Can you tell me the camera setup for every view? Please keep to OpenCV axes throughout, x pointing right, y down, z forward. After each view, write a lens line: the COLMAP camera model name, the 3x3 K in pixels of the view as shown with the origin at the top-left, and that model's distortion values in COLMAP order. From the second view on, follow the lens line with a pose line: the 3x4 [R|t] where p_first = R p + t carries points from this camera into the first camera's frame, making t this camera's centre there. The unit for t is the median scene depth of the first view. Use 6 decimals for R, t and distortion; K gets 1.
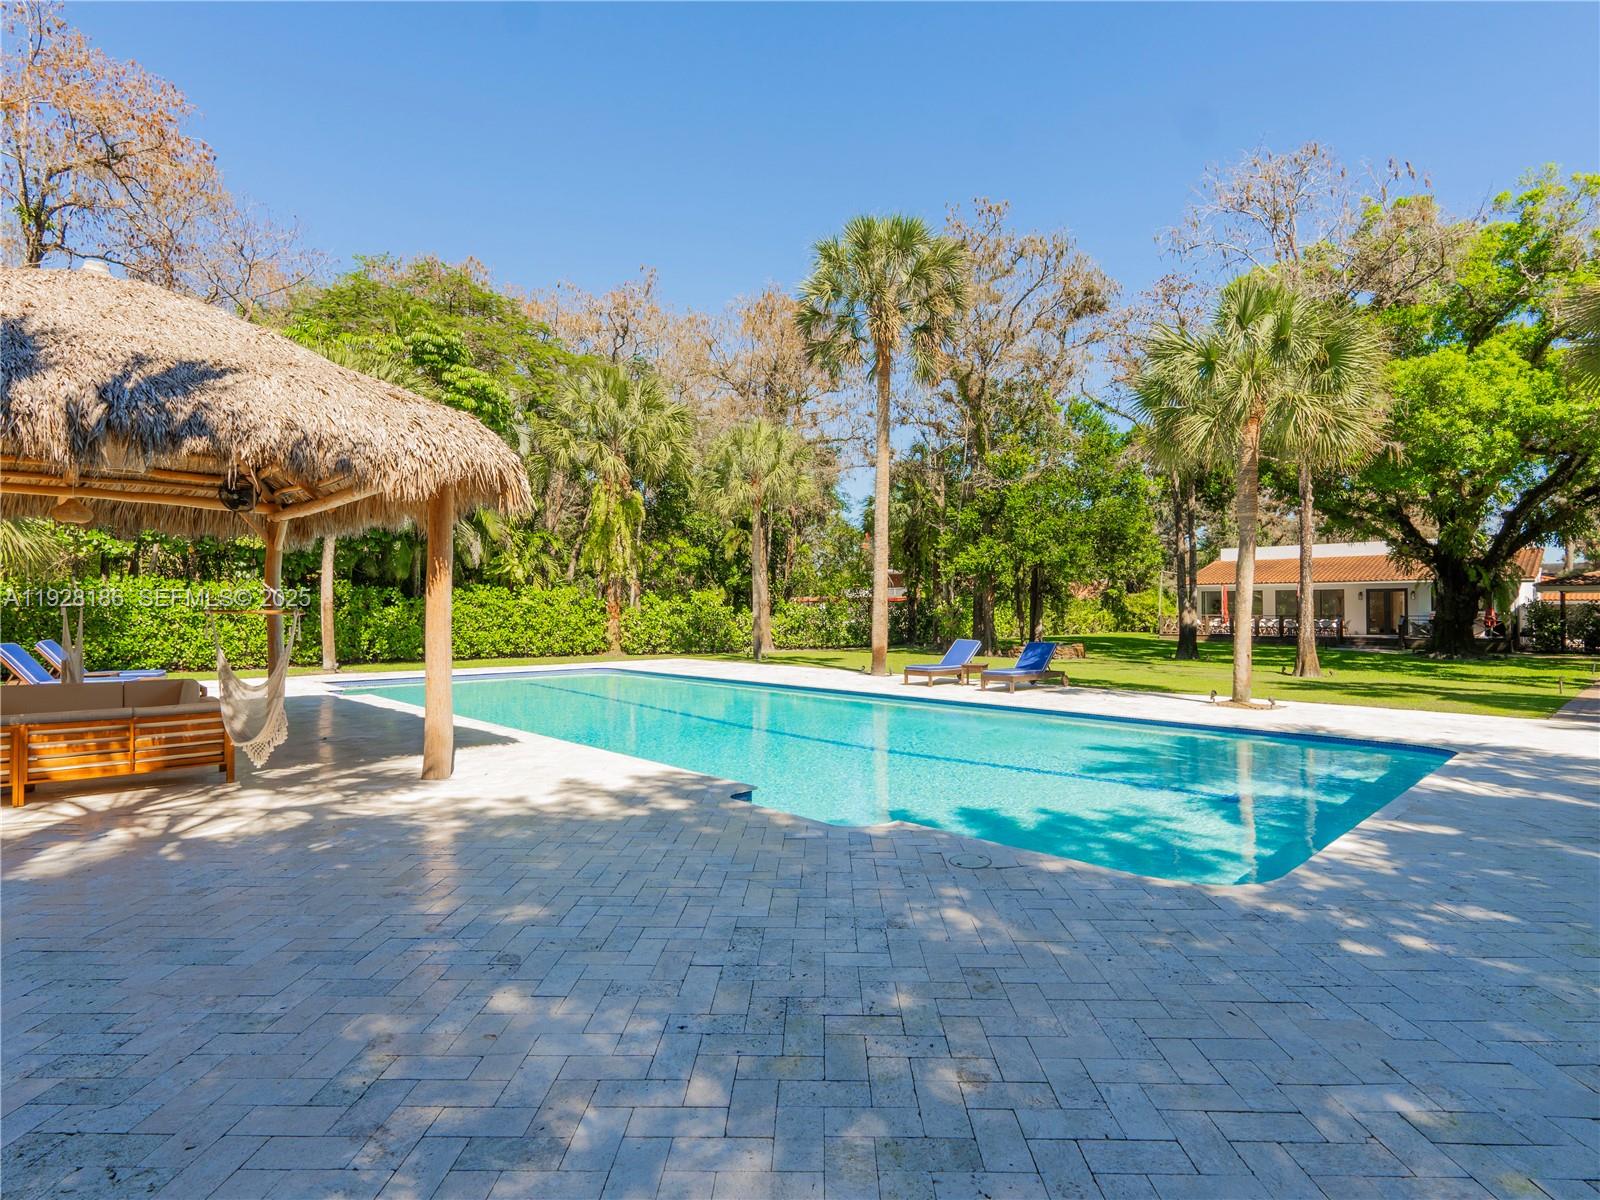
lens RADIAL K [[828.1, 0, 805.1], [0, 828.1, 597.2], [0, 0, 1]] dist [-0.006700, 0.002089]
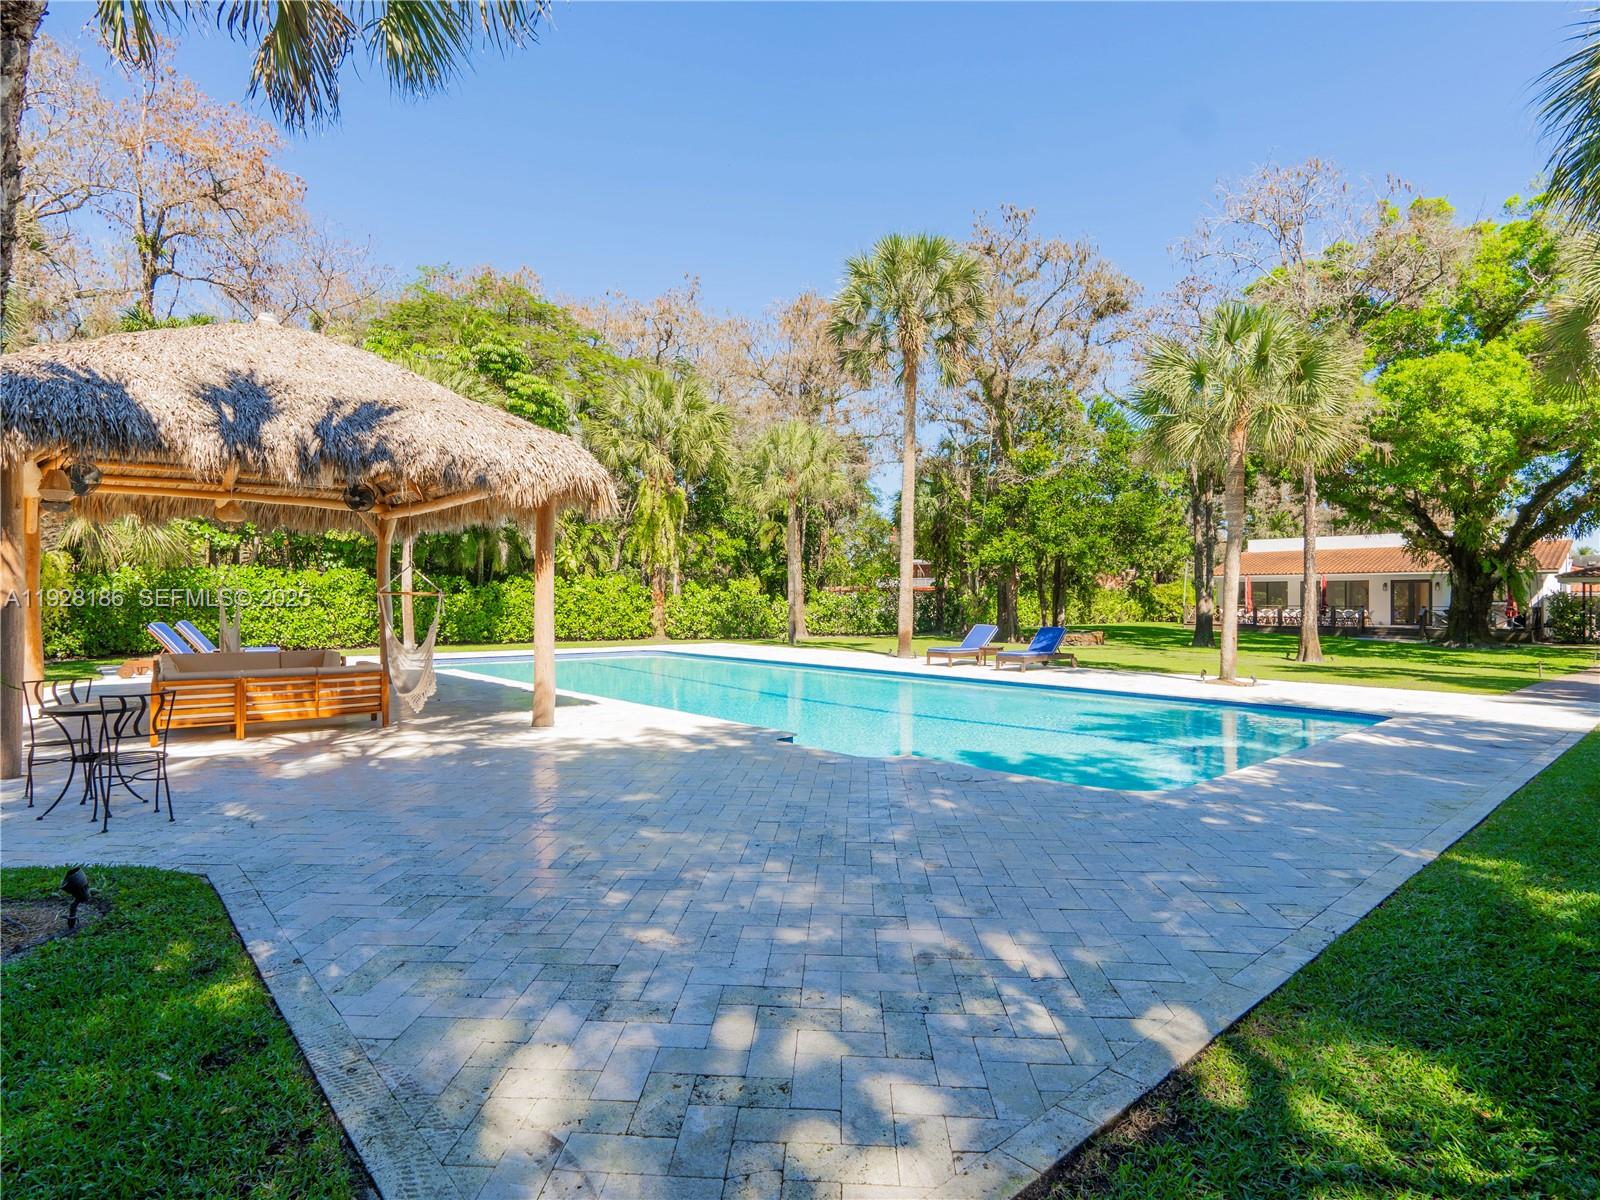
lens RADIAL K [[828.1, 0, 802.7], [0, 828.1, 595.8], [0, 0, 1]] dist [-0.006700, 0.002089]
pose [[0.999107, 0.002998, -0.042138, 0.000661], [-0.002576, 0.999946, 0.010066, 0.001898], [0.042166, -0.009948, 0.999061, -0.076489]]
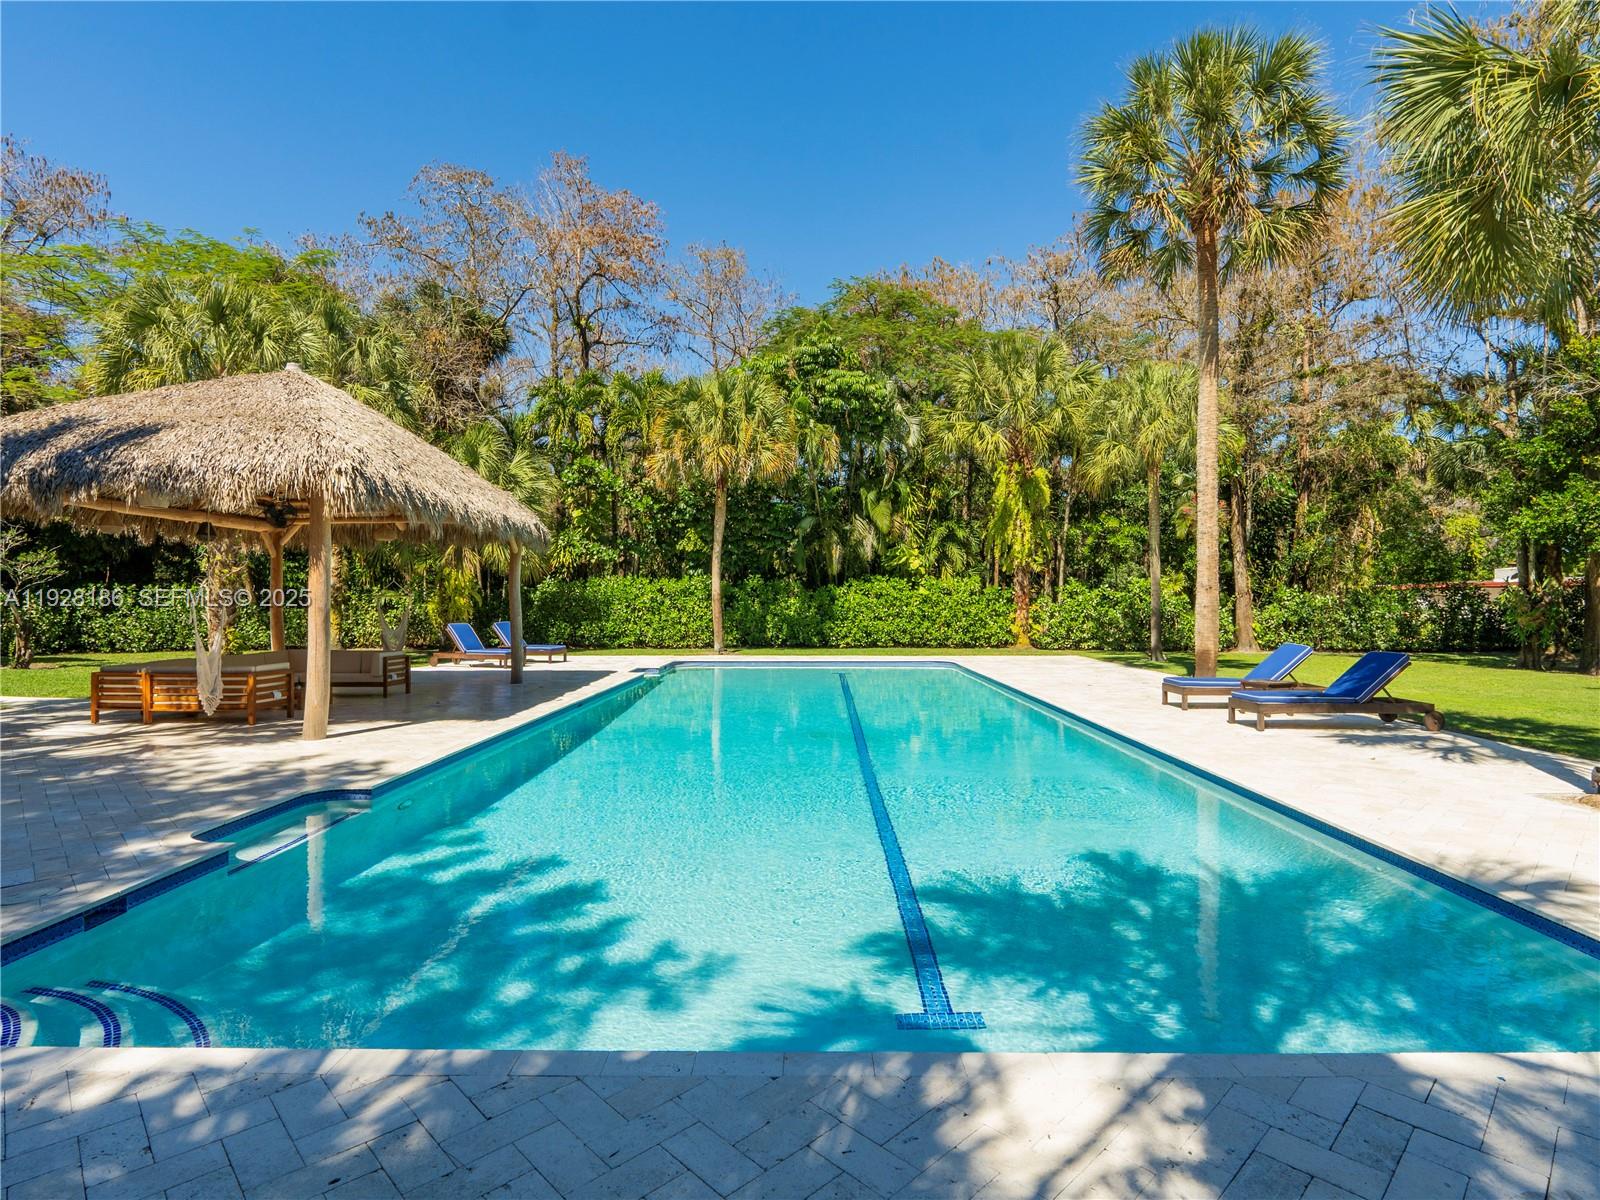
lens RADIAL K [[828.1, 0, 793.6], [0, 828.1, 593.9], [0, 0, 1]] dist [-0.006700, 0.002089]
pose [[0.714693, -0.007747, -0.699395, 0.276763], [0.012334, 0.999923, 0.001528, 0.004730], [0.699329, -0.009718, 0.714734, 0.198519]]
